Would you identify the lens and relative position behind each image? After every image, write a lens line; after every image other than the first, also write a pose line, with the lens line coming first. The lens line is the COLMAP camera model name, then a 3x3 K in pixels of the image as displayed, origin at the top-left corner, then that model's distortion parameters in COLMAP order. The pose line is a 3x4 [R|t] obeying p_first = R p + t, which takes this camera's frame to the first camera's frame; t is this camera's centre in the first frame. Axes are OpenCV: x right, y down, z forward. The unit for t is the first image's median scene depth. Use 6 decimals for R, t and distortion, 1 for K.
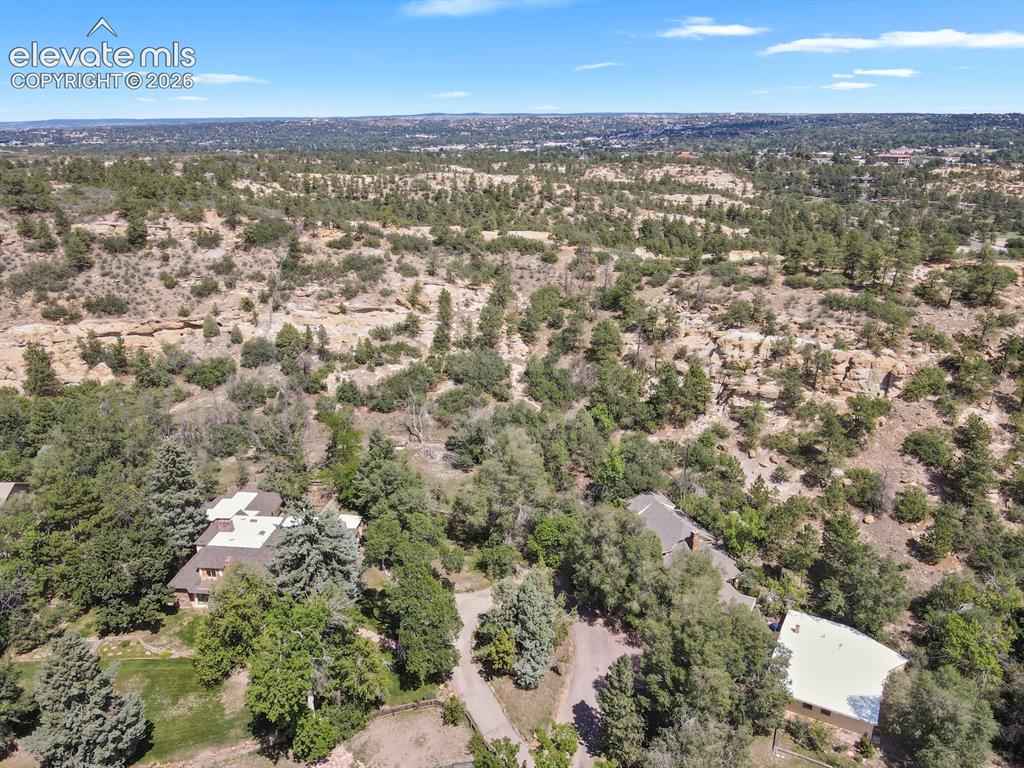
lens RADIAL K [[749.5, 0, 513.2], [0, 749.5, 384.7], [0, 0, 1]] dist [0.008114, 0.016217]
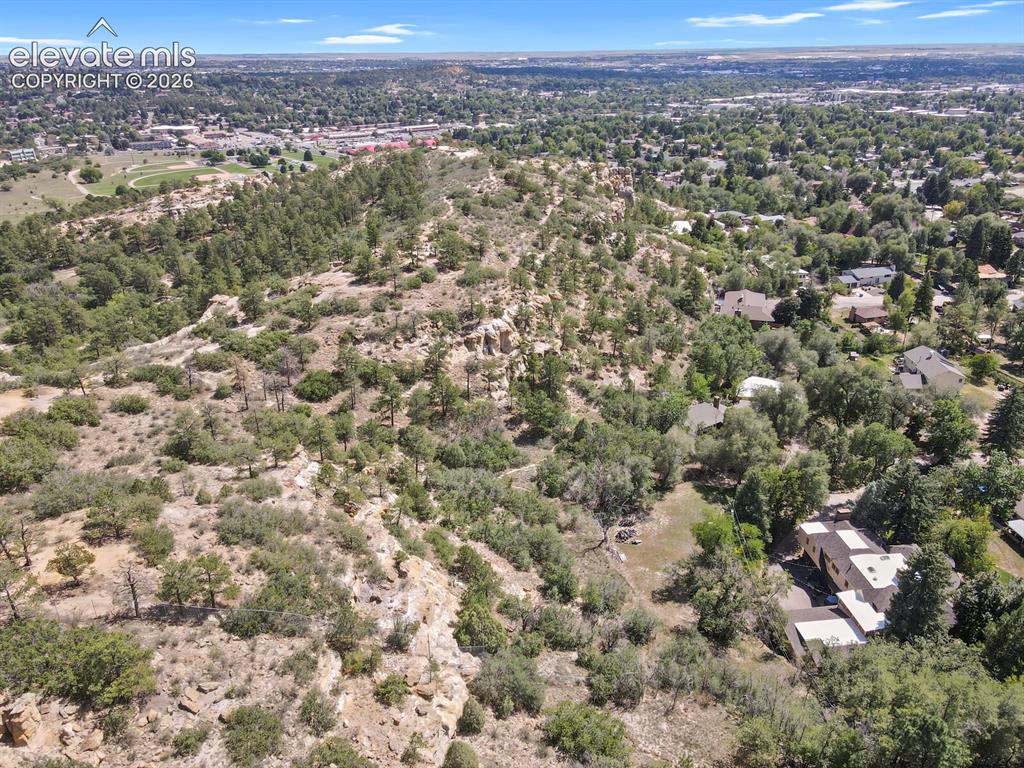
lens RADIAL K [[749.5, 0, 510.6], [0, 749.5, 389.5], [0, 0, 1]] dist [0.008114, 0.016217]
pose [[-0.184513, -0.399646, 0.897908, -0.754587], [0.345004, 0.829119, 0.439925, -0.460409], [-0.920287, 0.390953, -0.015104, 0.951709]]
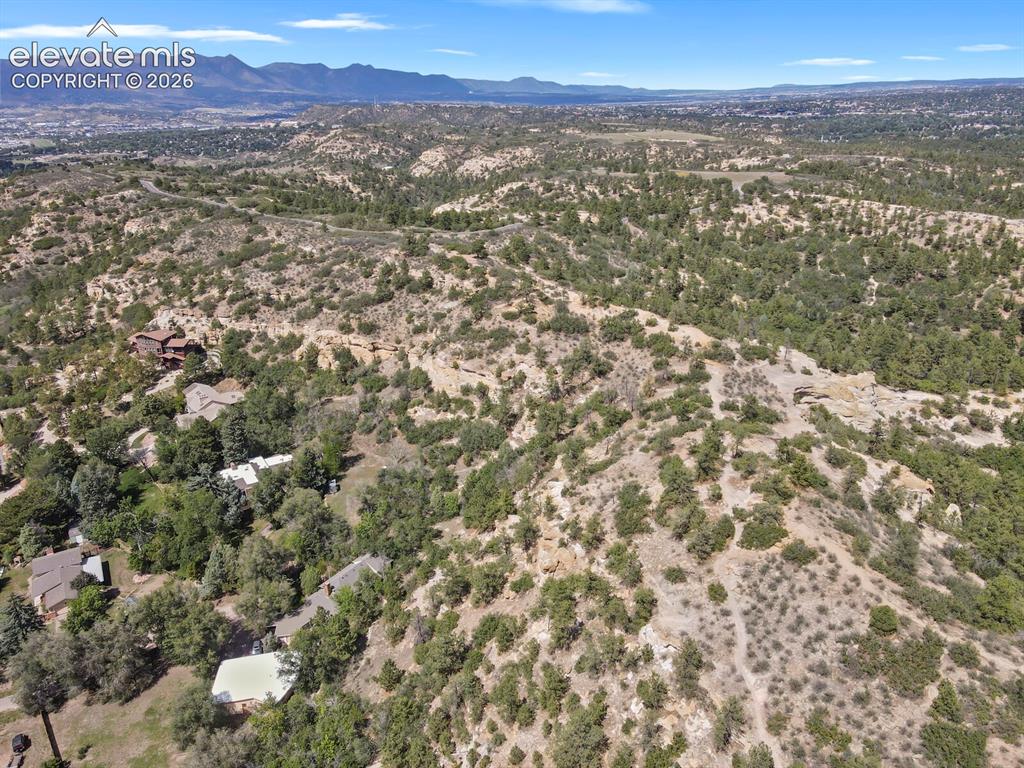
lens RADIAL K [[749.5, 0, 515.6], [0, 749.5, 382.4], [0, 0, 1]] dist [0.008114, 0.016217]
pose [[0.600841, 0.284147, -0.747161, 0.991304], [-0.251210, 0.954454, 0.160967, -0.354973], [0.758870, 0.090978, 0.644856, 0.181198]]
